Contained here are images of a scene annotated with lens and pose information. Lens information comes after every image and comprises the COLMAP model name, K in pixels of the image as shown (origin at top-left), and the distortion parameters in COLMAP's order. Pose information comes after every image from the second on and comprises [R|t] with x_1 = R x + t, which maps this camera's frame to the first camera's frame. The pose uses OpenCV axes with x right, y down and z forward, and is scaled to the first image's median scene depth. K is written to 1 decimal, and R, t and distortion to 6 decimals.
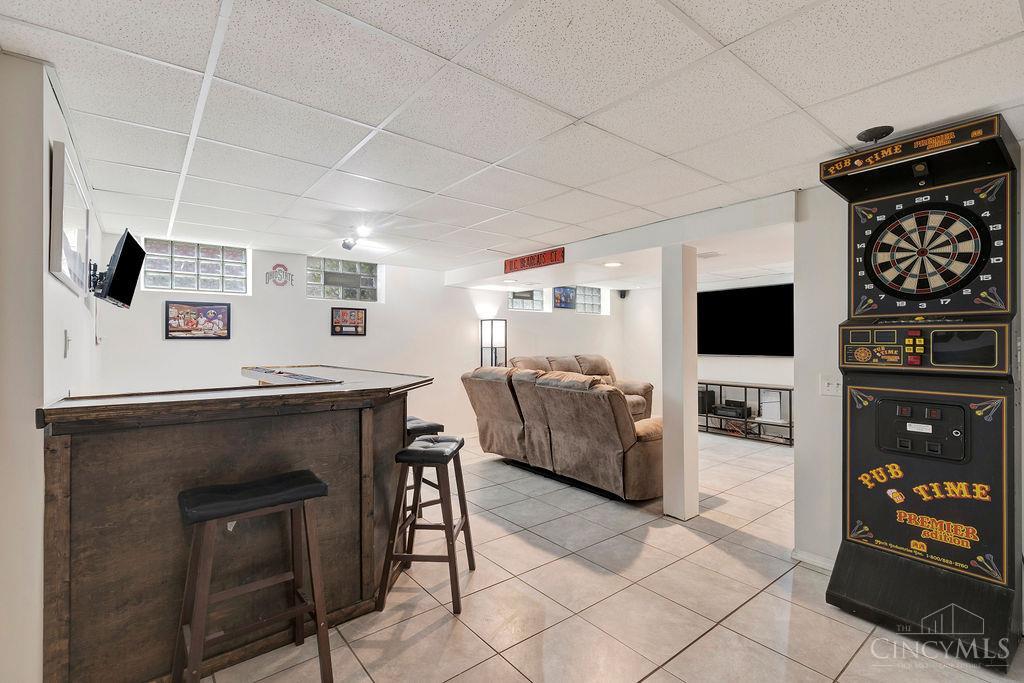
lens RADIAL K [[462.0, 0, 528.9], [0, 462.0, 341.7], [0, 0, 1]] dist [0.024957, 0.000587]
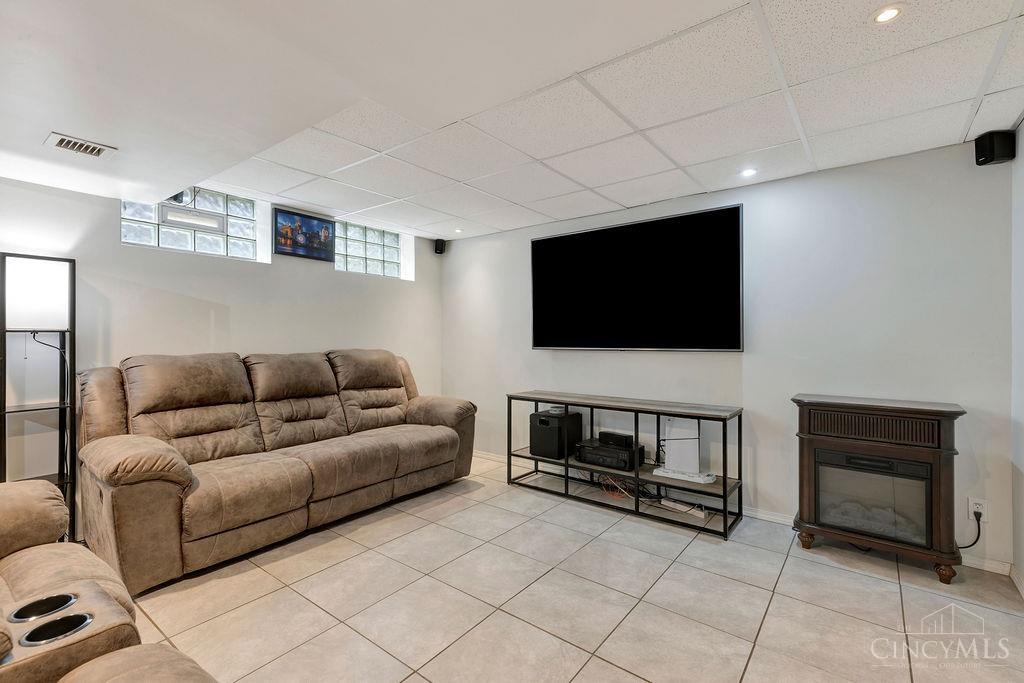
lens RADIAL K [[462.0, 0, 516.7], [0, 462.0, 338.9], [0, 0, 1]] dist [0.024957, 0.000587]
pose [[0.975978, 0.000766, 0.217869, 0.223019], [-0.002312, 0.999974, 0.006845, 0.014727], [-0.217858, -0.007184, 0.975954, 0.522469]]
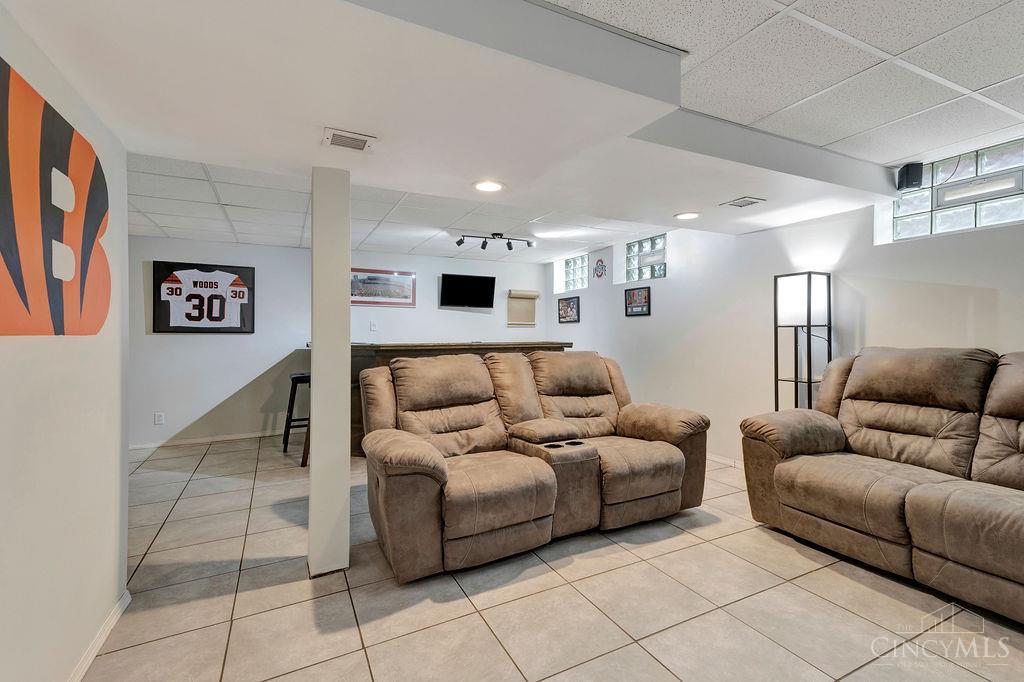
lens RADIAL K [[462.0, 0, 519.6], [0, 462.0, 336.9], [0, 0, 1]] dist [0.024957, 0.000587]
pose [[-0.218400, 0.009706, -0.975811, 0.513772], [0.006627, 0.999942, 0.008463, 0.017793], [0.975837, -0.004619, -0.218451, 0.785863]]
